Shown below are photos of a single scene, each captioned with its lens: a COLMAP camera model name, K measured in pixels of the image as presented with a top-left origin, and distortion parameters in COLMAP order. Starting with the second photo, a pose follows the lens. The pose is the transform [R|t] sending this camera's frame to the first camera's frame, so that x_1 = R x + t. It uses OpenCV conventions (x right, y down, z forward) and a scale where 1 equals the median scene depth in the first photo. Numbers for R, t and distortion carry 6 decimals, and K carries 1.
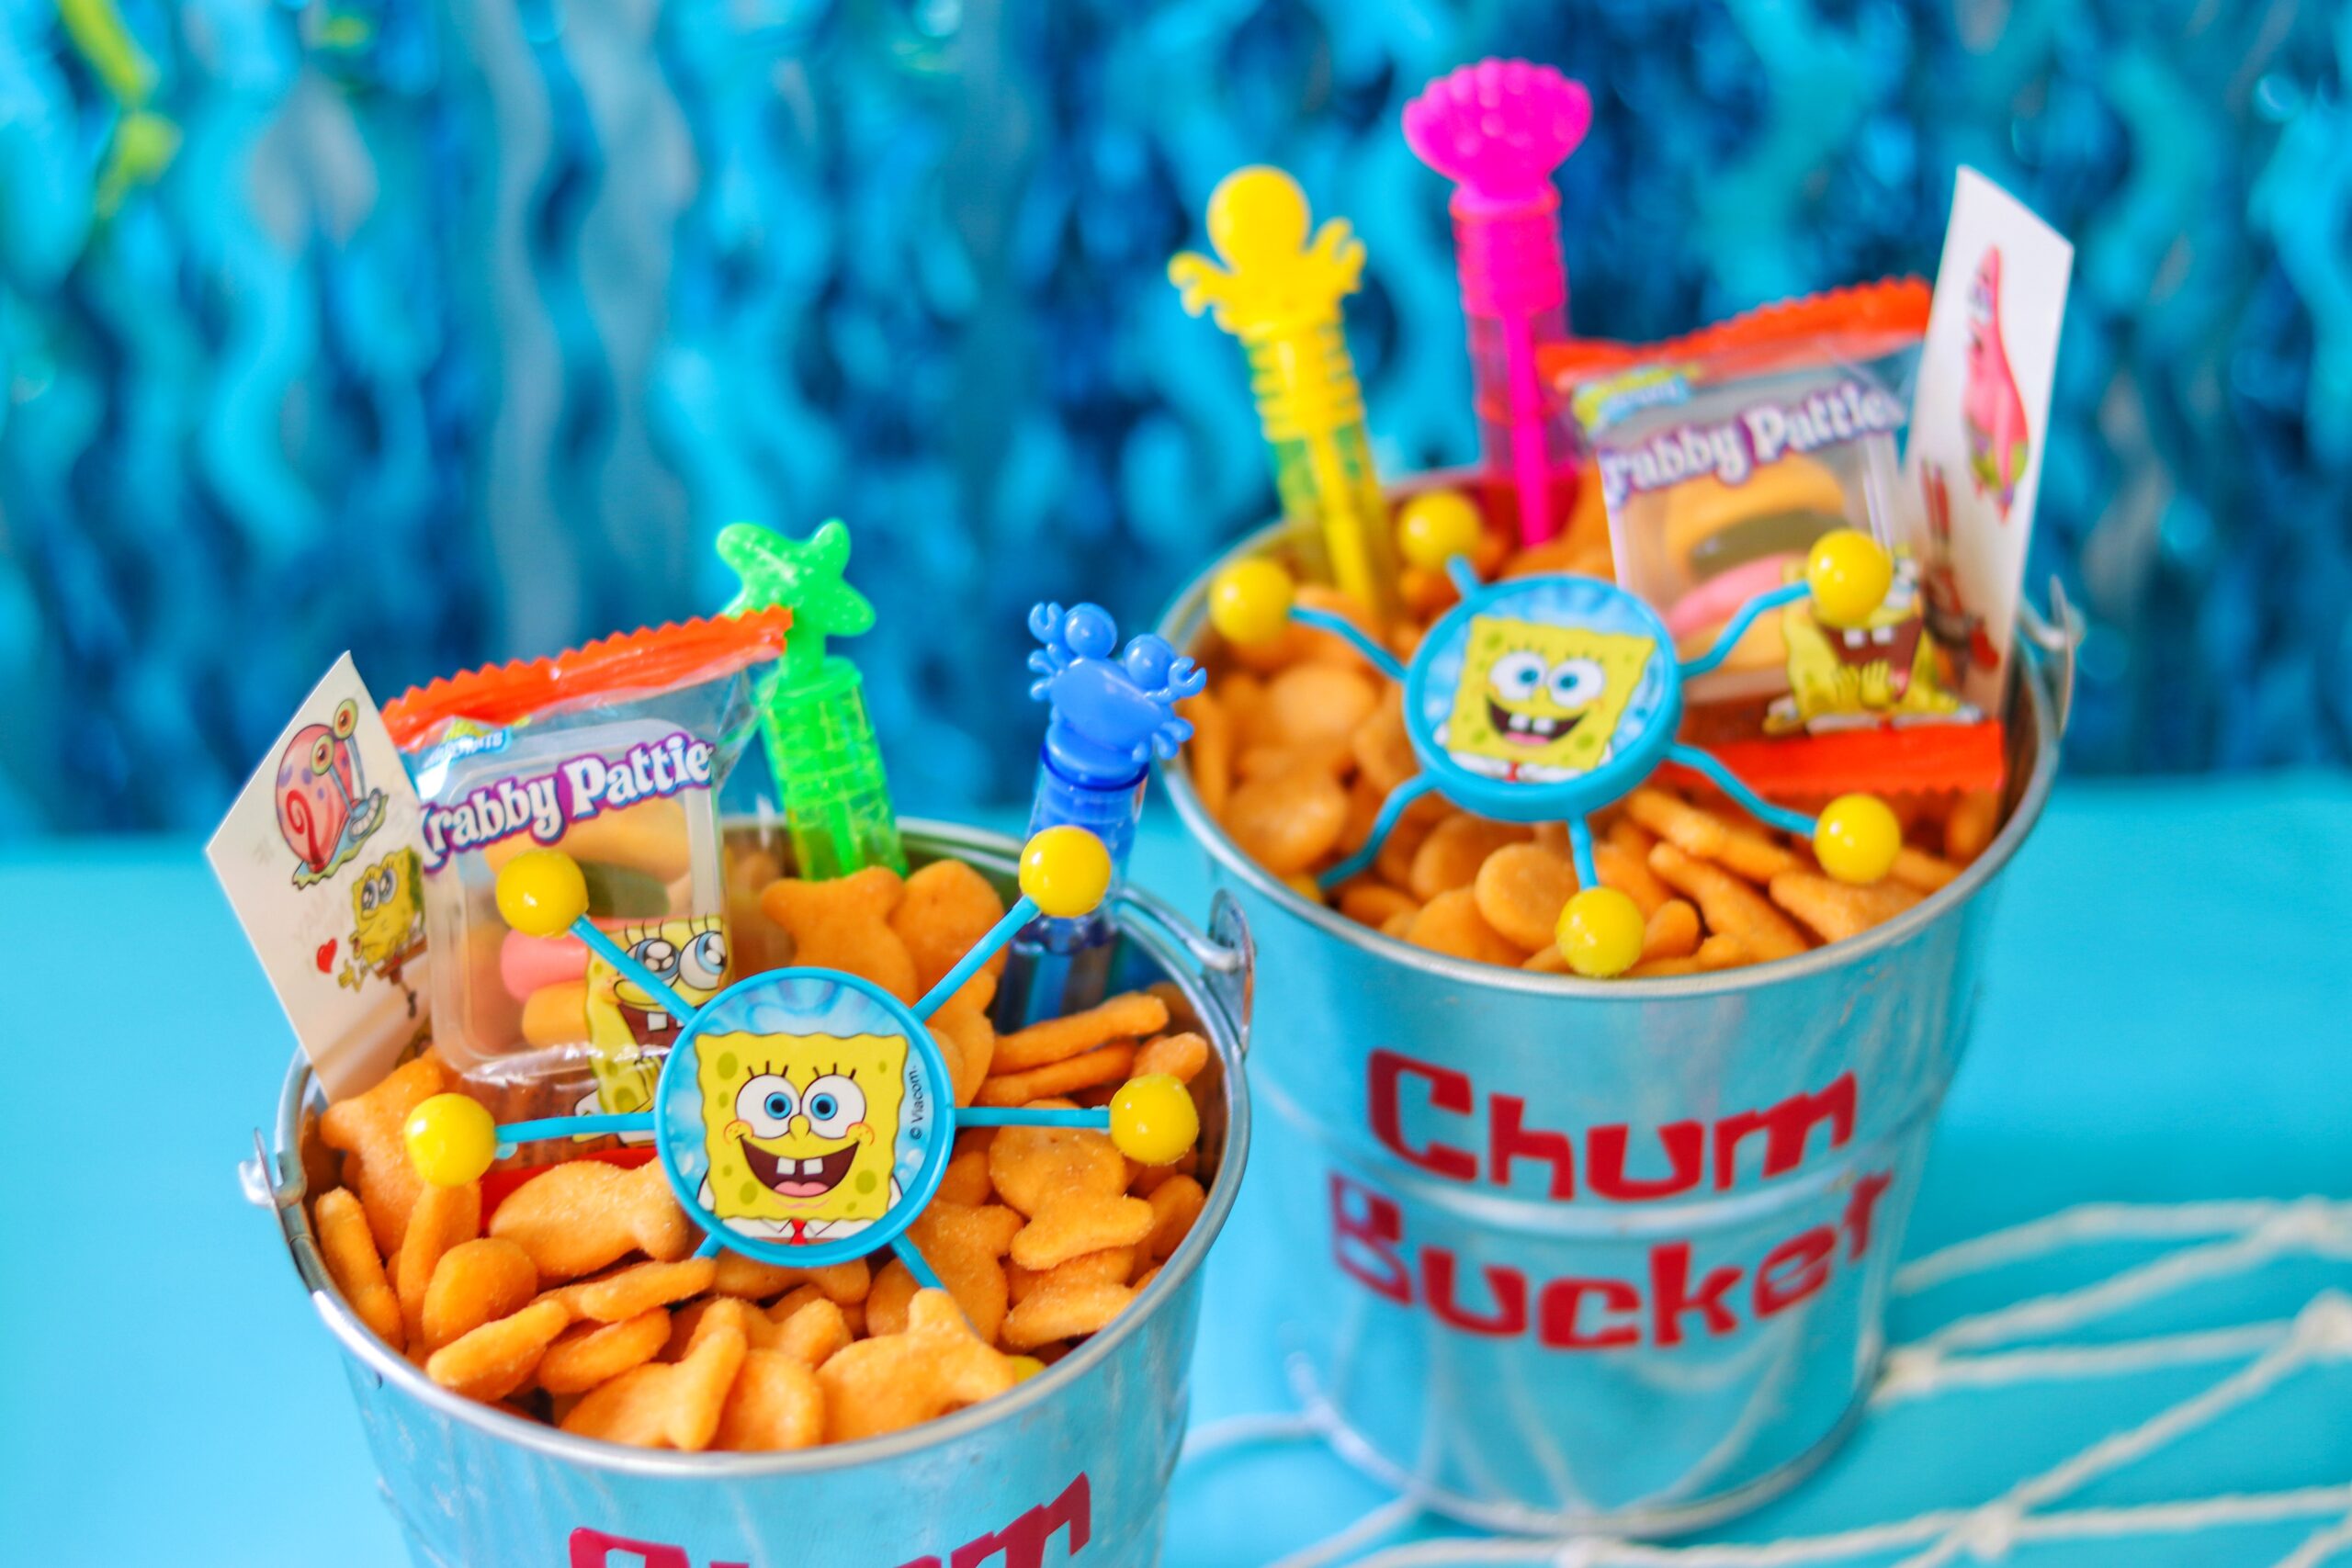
lens RADIAL K [[5843.3, 0, 1109.3], [0, 5843.3, 793.3], [0, 0, 1]] dist [-0.116367, 0.000000]
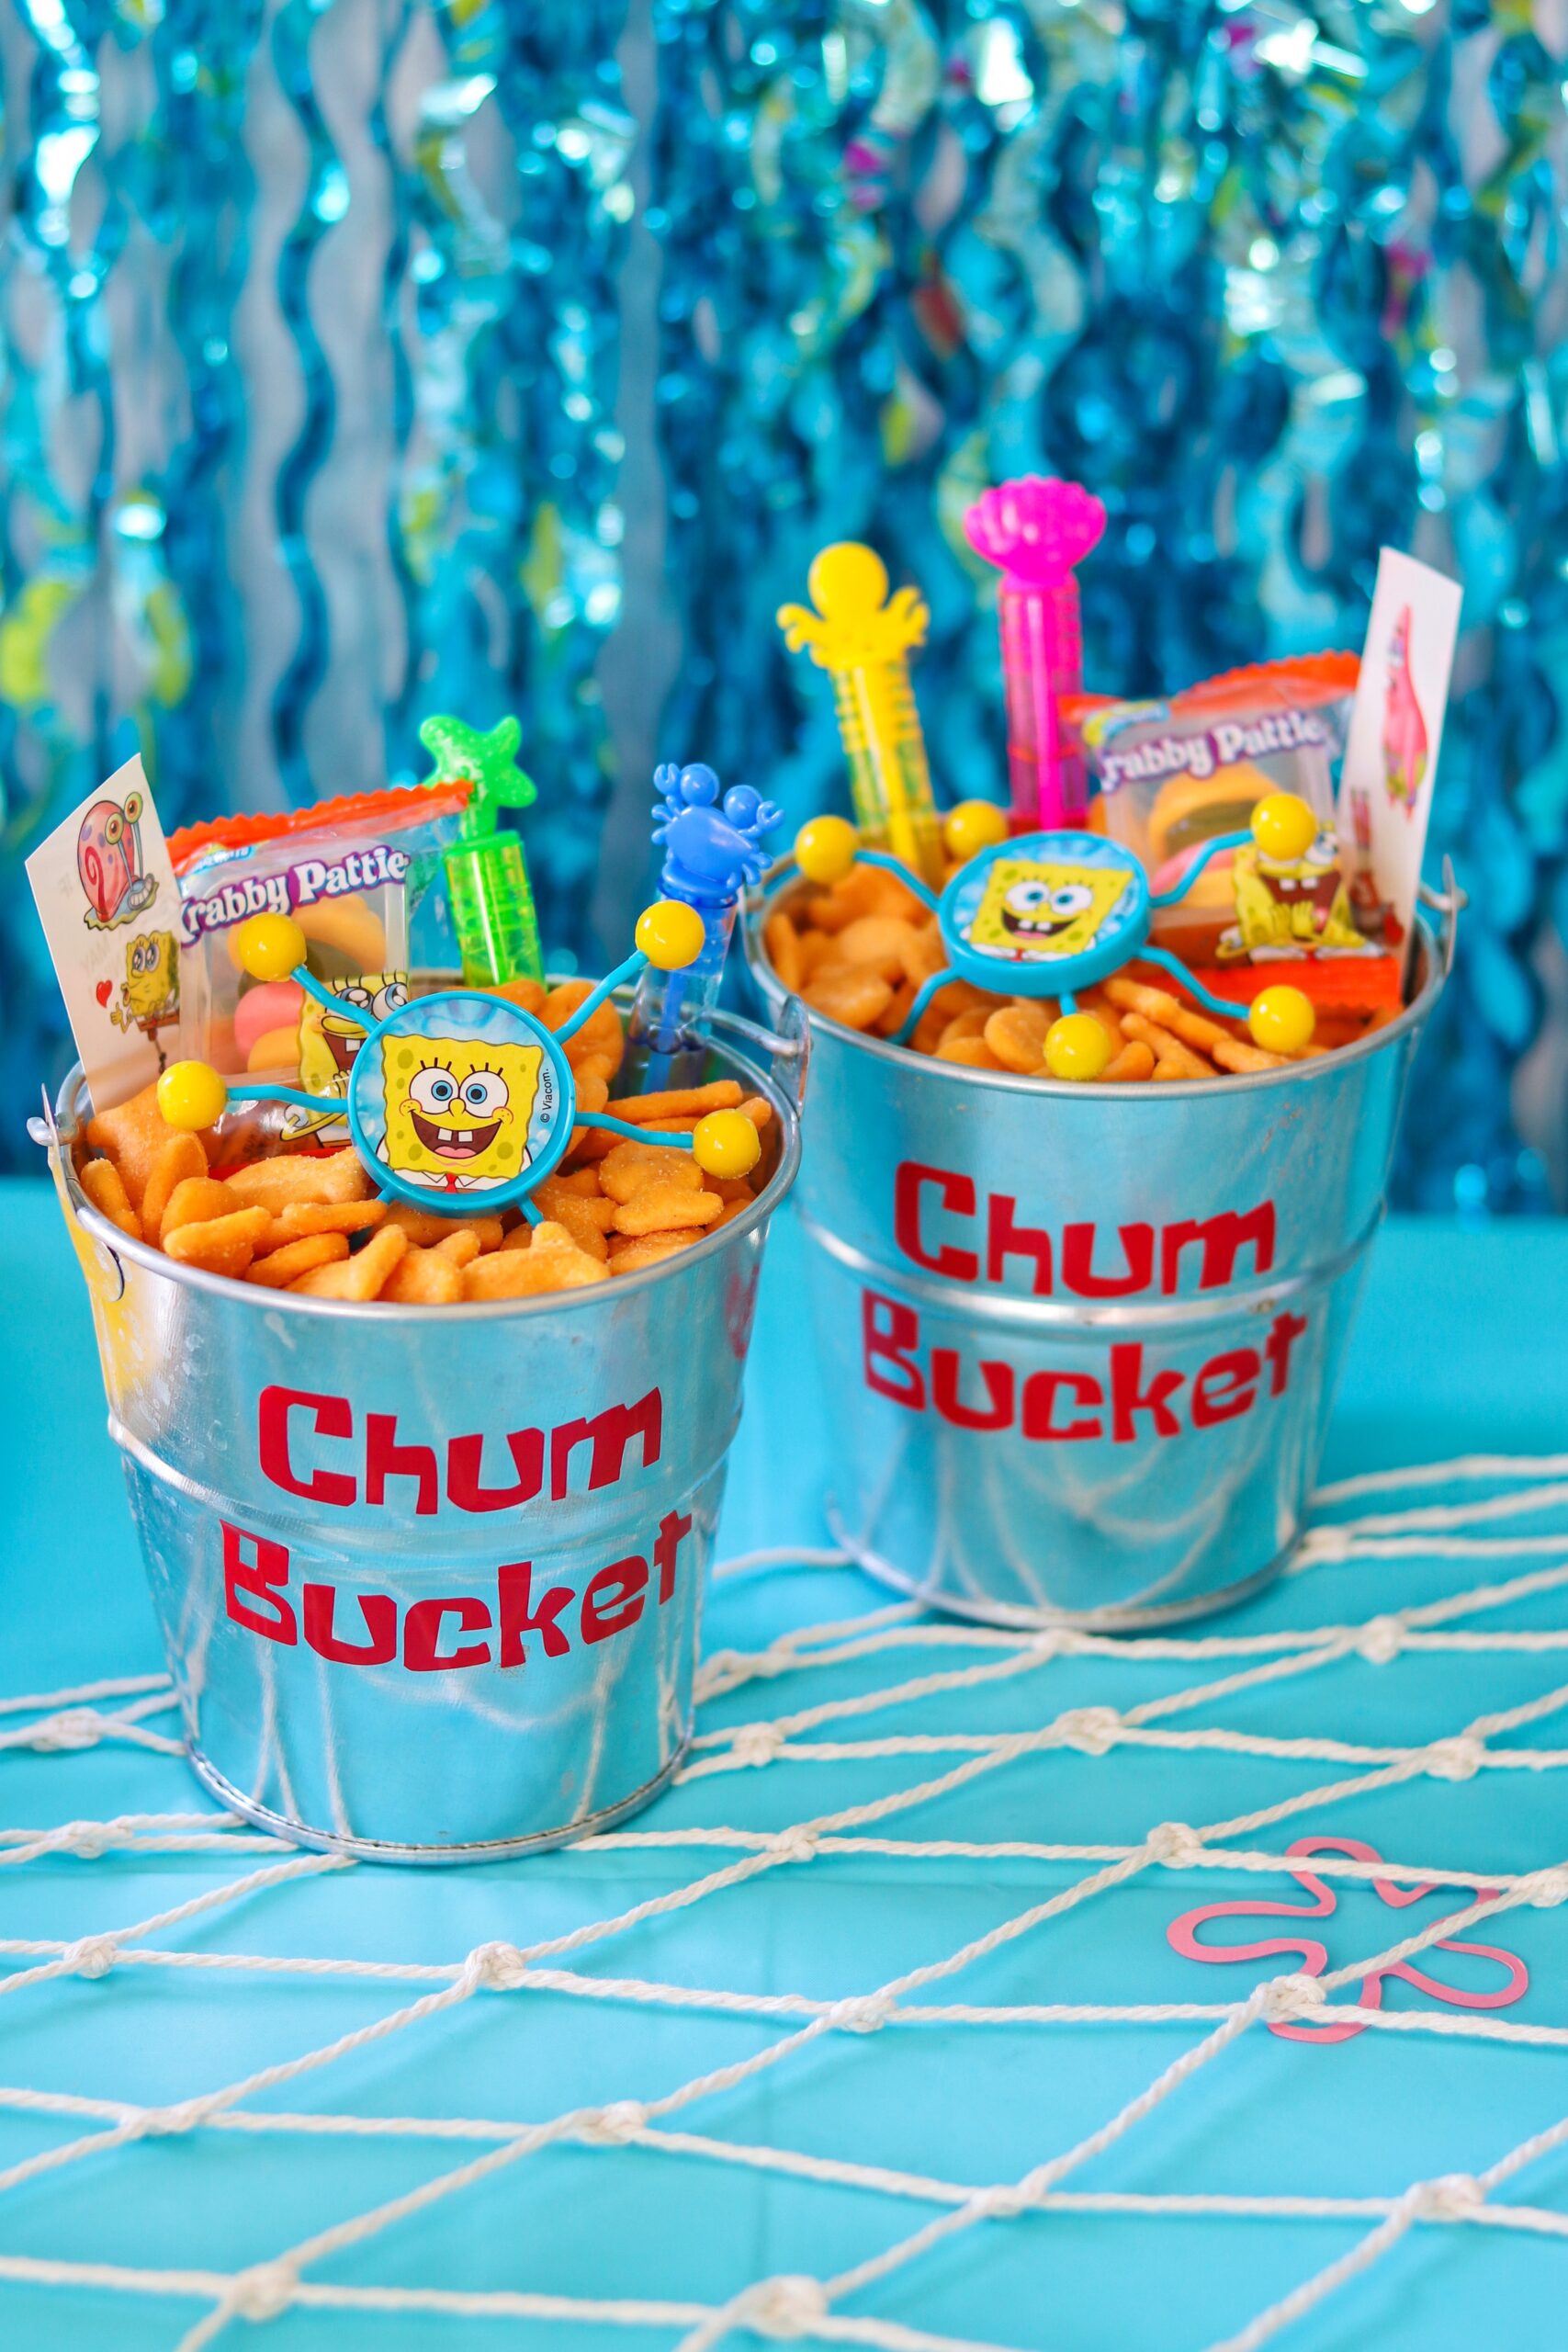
lens RADIAL K [[5843.3, 0, 787.9], [0, 5843.3, 1176.7], [0, 0, 1]] dist [-0.116367, 0.000000]
pose [[0.998529, 0.054225, 0.000117, 0.020245], [-0.053273, 0.981404, -0.184412, 0.286288], [-0.010115, 0.184135, 0.982849, -0.267514]]
